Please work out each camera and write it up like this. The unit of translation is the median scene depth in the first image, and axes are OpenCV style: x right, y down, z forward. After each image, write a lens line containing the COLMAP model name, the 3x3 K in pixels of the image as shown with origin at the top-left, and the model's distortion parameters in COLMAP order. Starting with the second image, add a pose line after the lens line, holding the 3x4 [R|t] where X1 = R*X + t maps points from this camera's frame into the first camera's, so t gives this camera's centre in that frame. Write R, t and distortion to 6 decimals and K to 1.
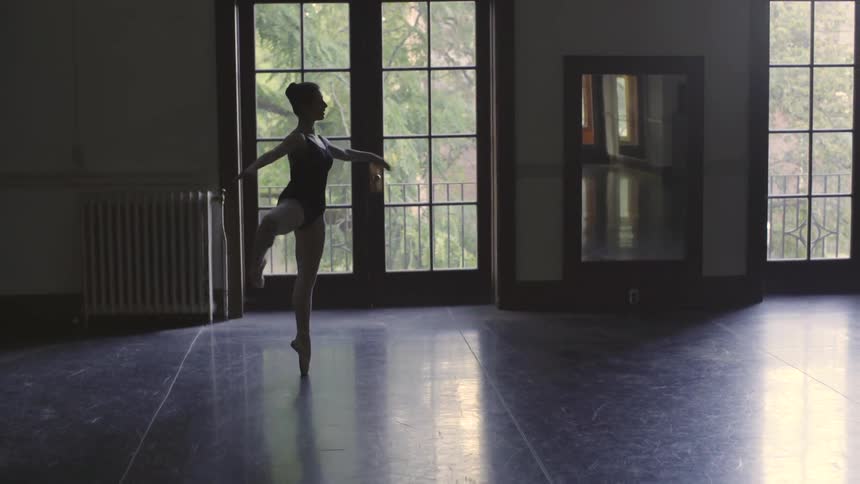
lens RADIAL K [[1268.7, 0, 430.0], [0, 1268.7, 242.0], [0, 0, 1]] dist [-0.128987, 0.092571]
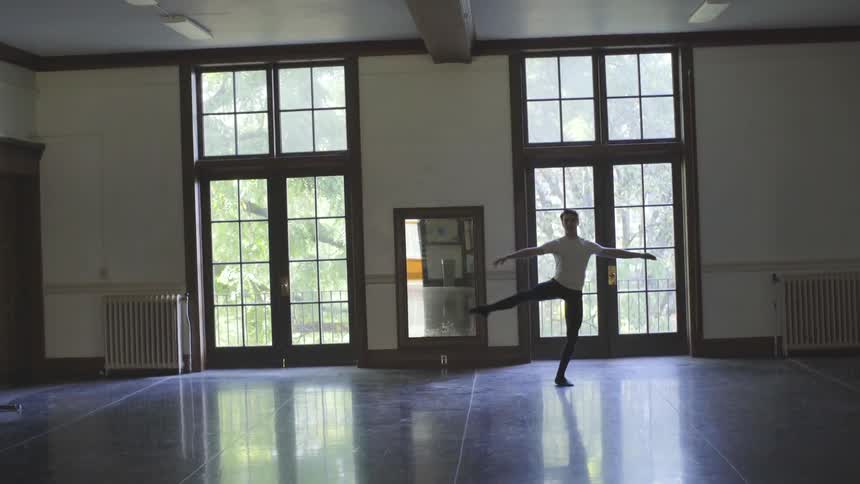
lens RADIAL K [[1307.5, 0, 430.0], [0, 1307.5, 242.0], [0, 0, 1]] dist [-0.115060, 0.022903]
pose [[0.988508, -0.020327, -0.149797, 0.392069], [0.003759, 0.993918, -0.110062, 0.077367], [0.151123, 0.108234, 0.982572, -0.615148]]
